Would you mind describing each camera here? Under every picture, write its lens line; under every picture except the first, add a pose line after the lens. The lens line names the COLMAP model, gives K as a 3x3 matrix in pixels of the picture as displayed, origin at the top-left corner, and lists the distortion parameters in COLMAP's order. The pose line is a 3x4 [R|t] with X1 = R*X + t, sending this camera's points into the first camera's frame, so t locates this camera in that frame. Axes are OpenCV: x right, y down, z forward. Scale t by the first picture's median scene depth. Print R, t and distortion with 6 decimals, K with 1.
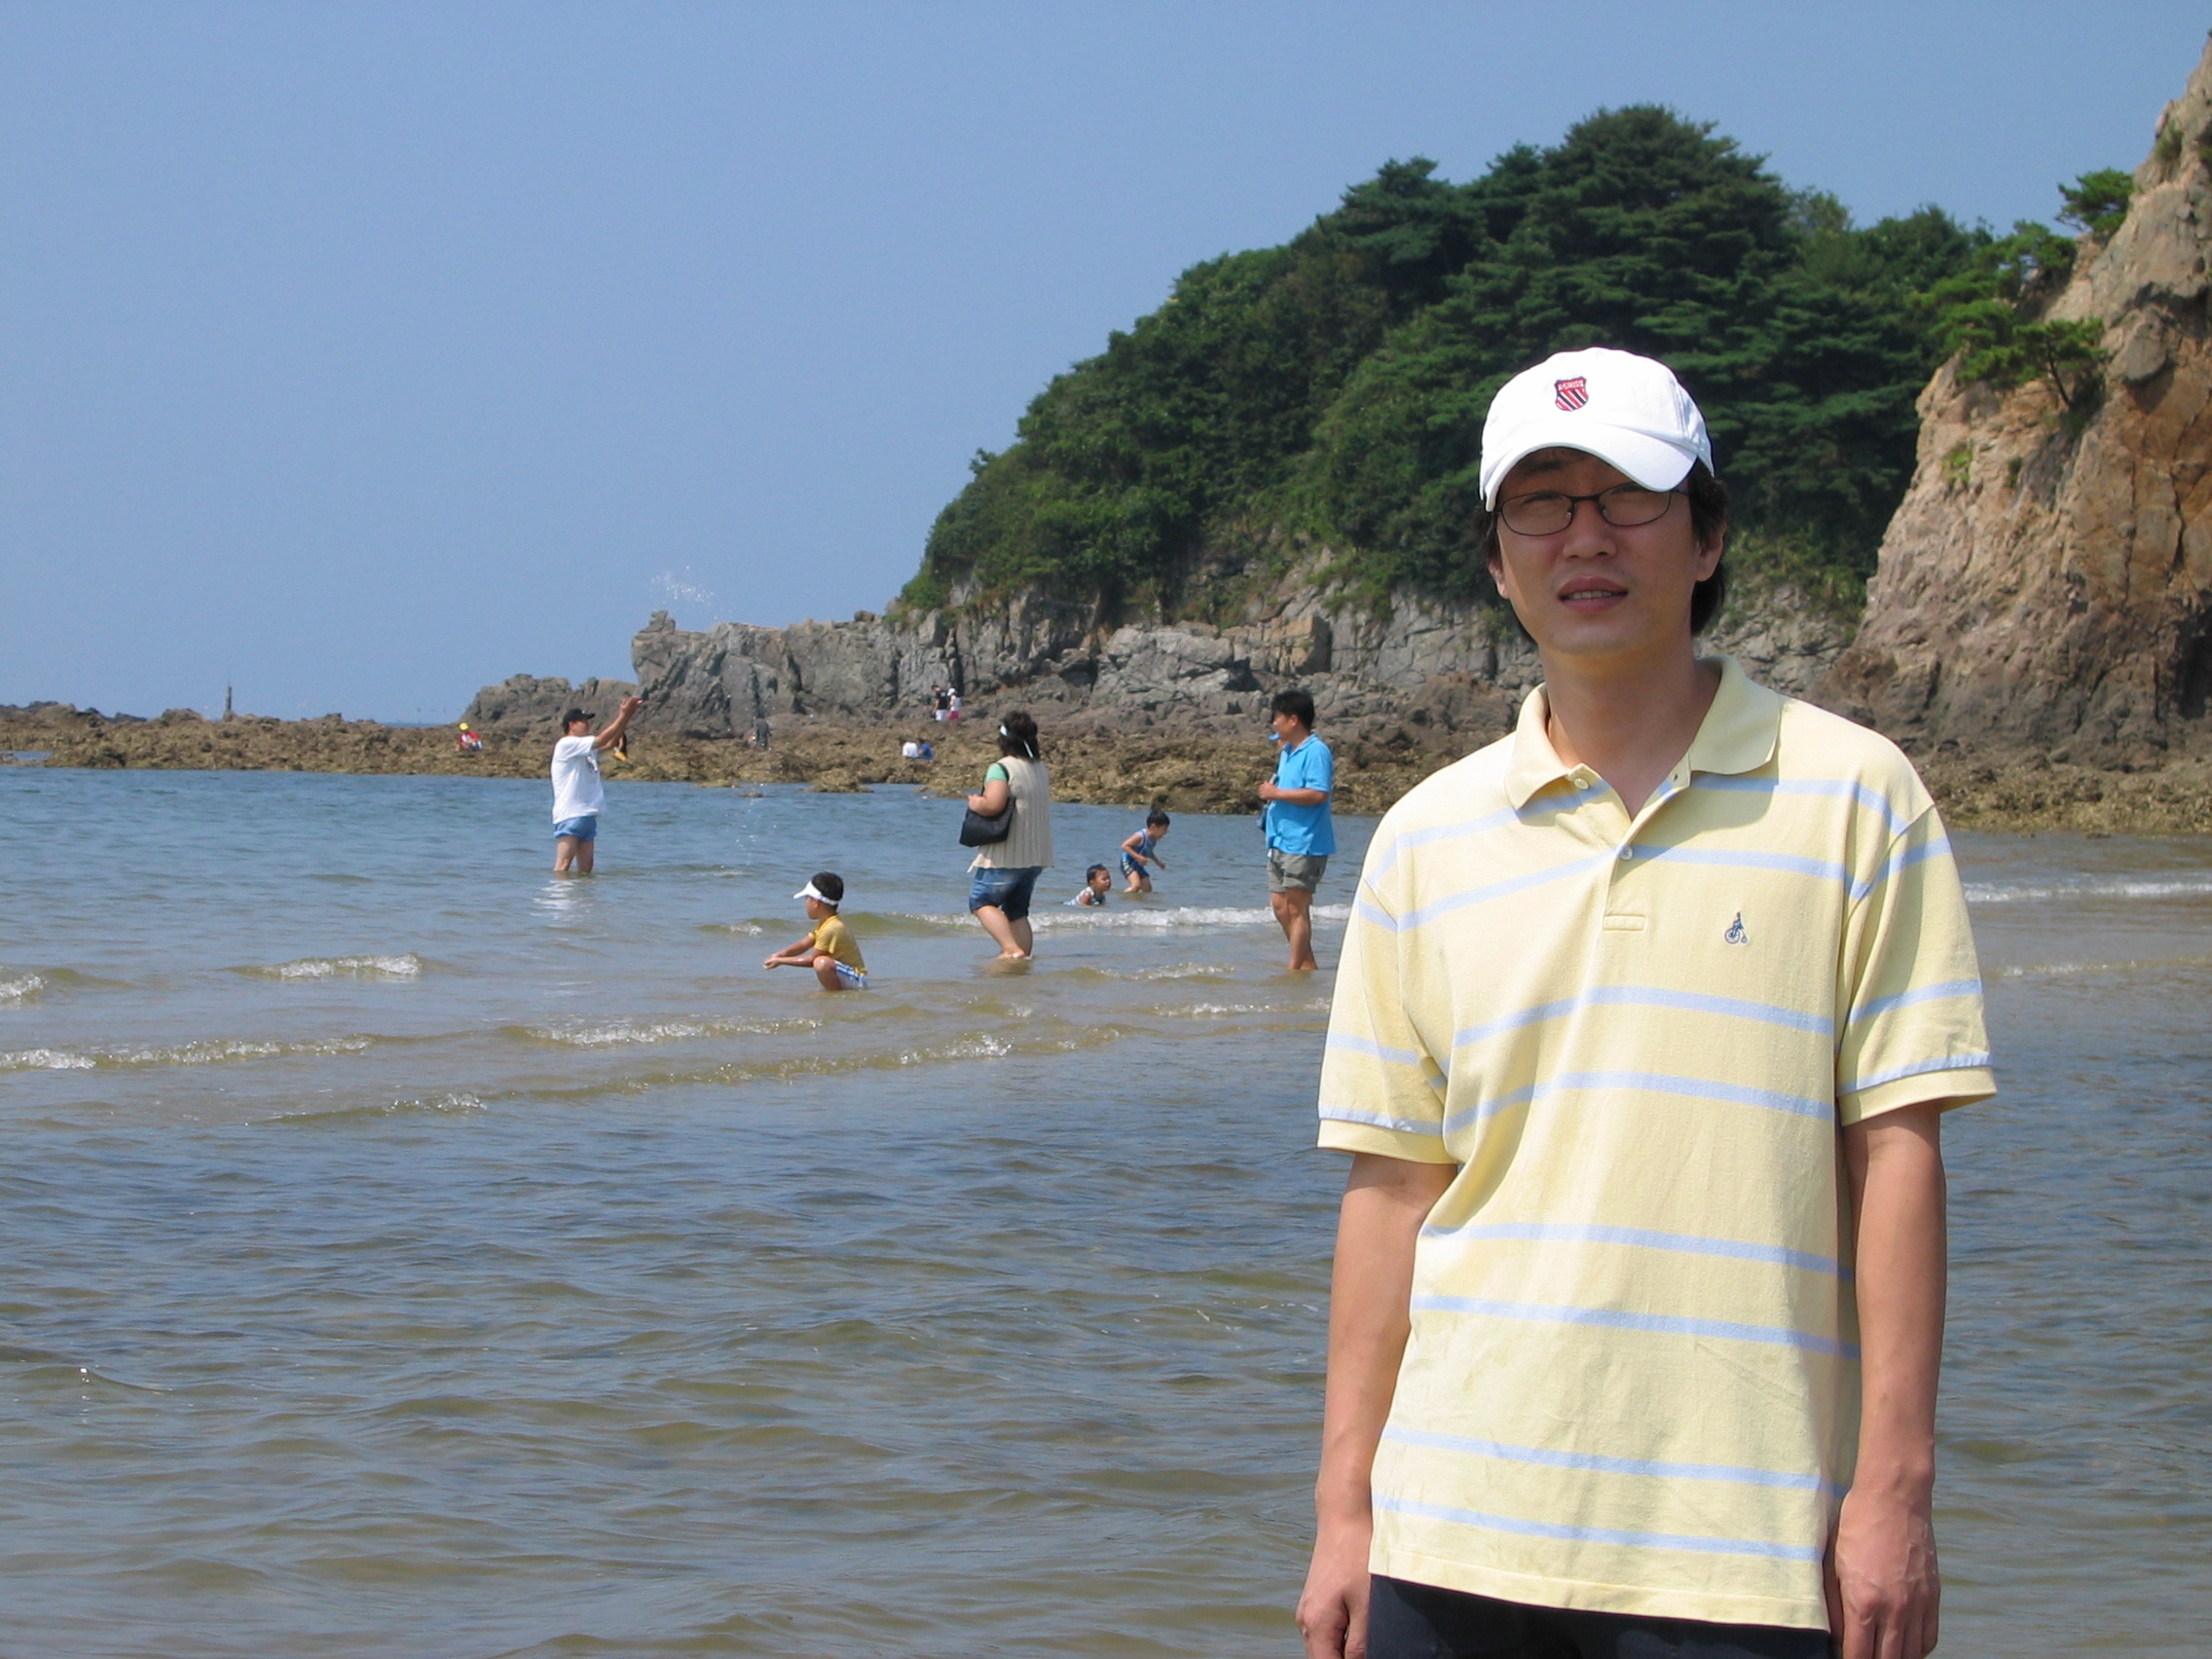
lens RADIAL K [[5828.4, 0, 1109.6], [0, 5828.4, 828.2], [0, 0, 1]] dist [-0.112732, 0.000000]
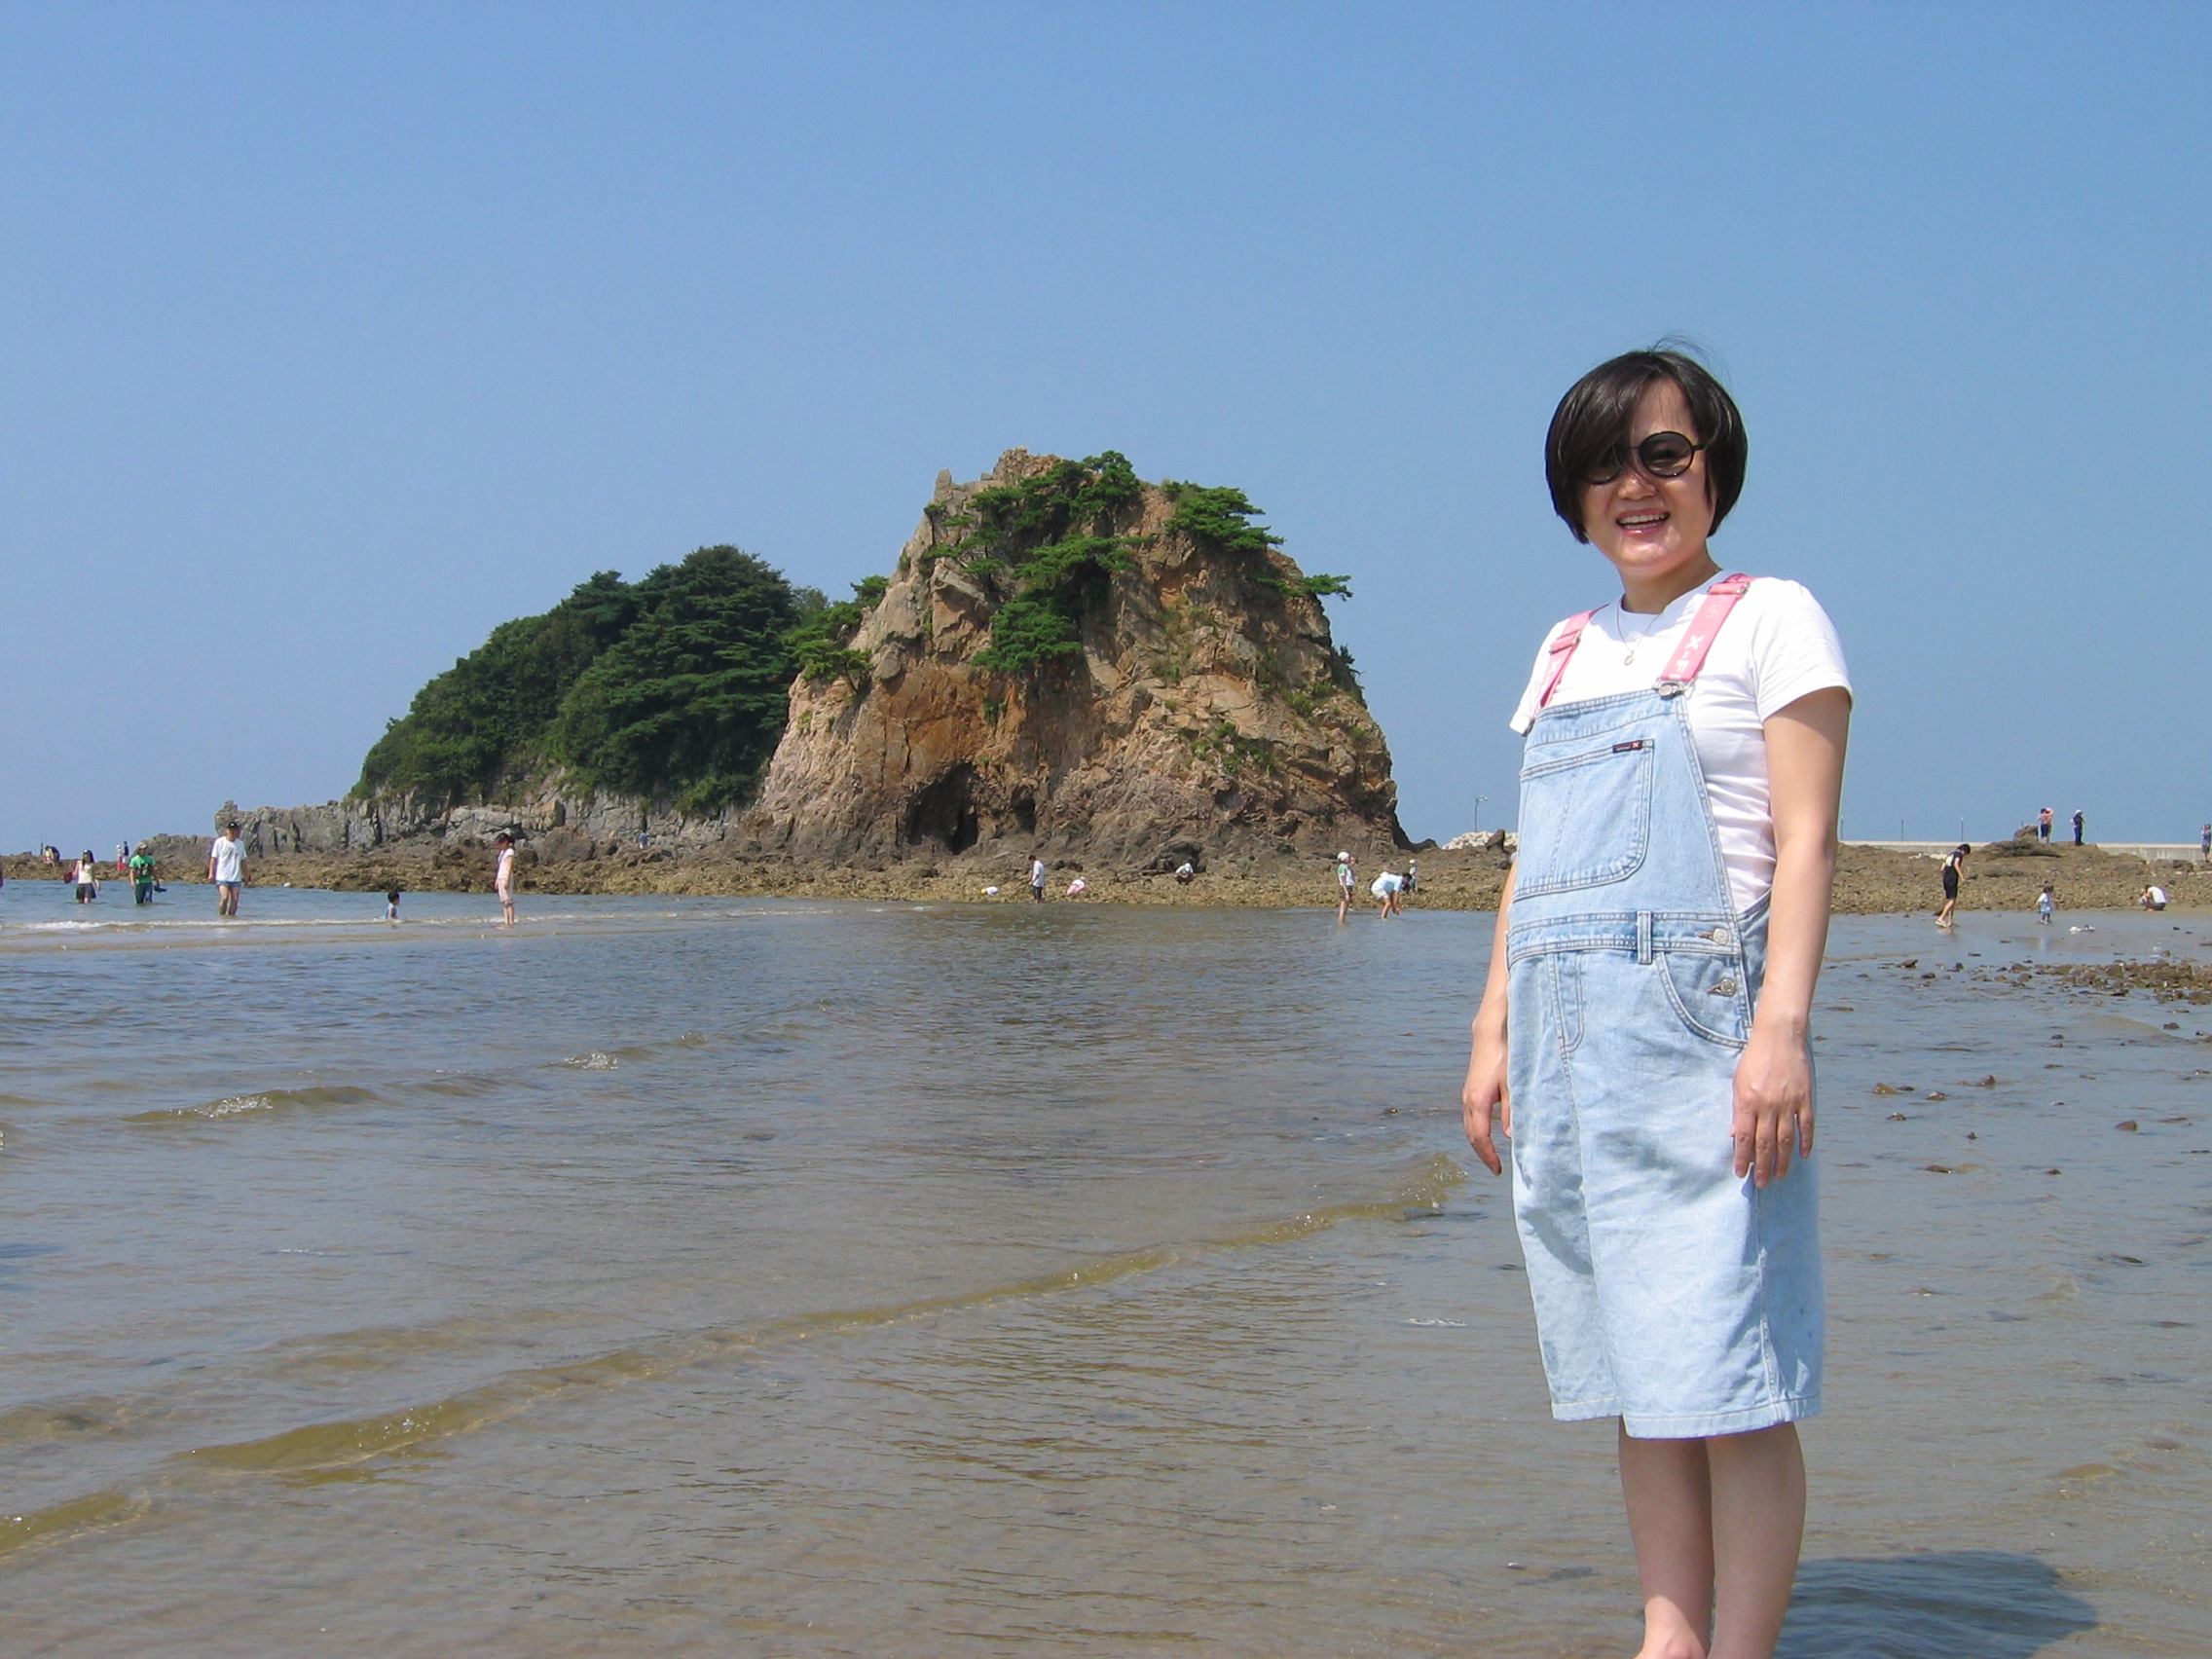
lens RADIAL K [[2950.6, 0, 1097.6], [0, 2950.6, 829.5], [0, 0, 1]] dist [-0.140115, 0.000000]
pose [[0.982225, -0.004993, 0.187643, 0.030393], [0.010312, 0.999572, -0.027384, 0.002520], [-0.187426, 0.028832, 0.981855, -0.014255]]
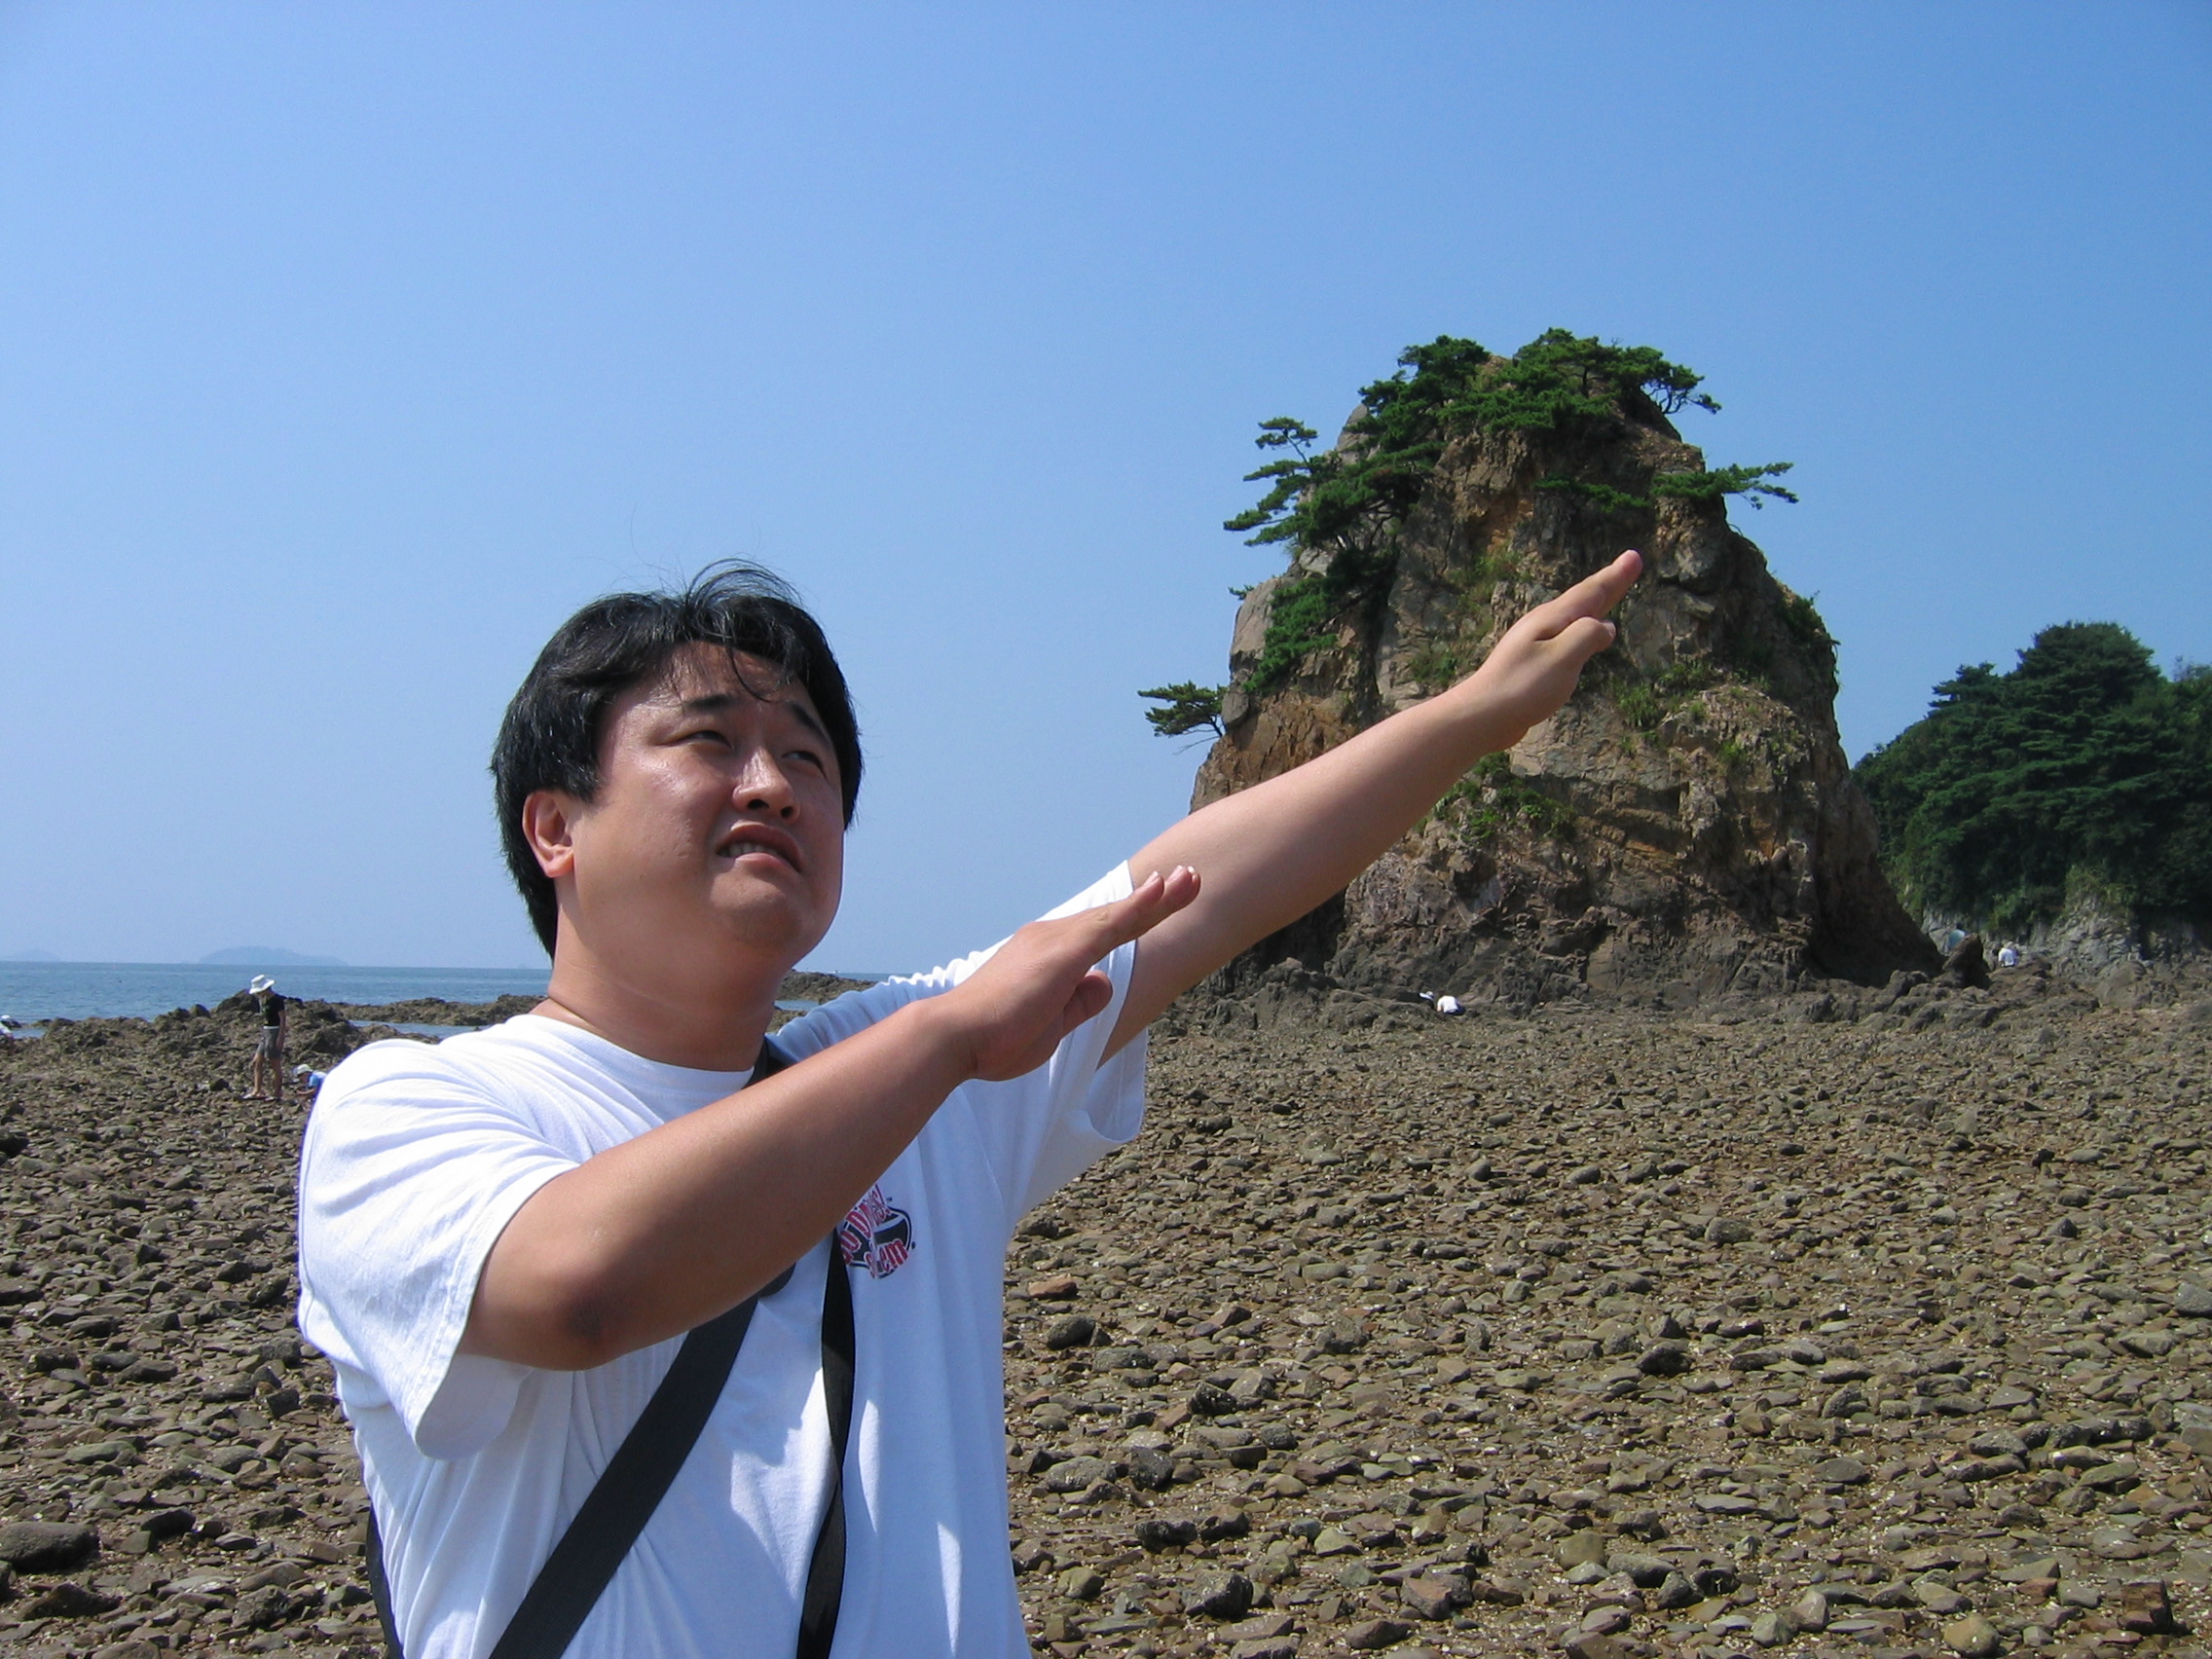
lens RADIAL K [[2414.8, 0, 1122.1], [0, 2414.8, 850.1], [0, 0, 1]] dist [-0.116104, 0.000000]
pose [[0.835996, -0.038462, -0.547386, 0.252845], [-0.003611, 0.997133, -0.075579, -0.002969], [0.548723, 0.065160, 0.833461, 0.284624]]
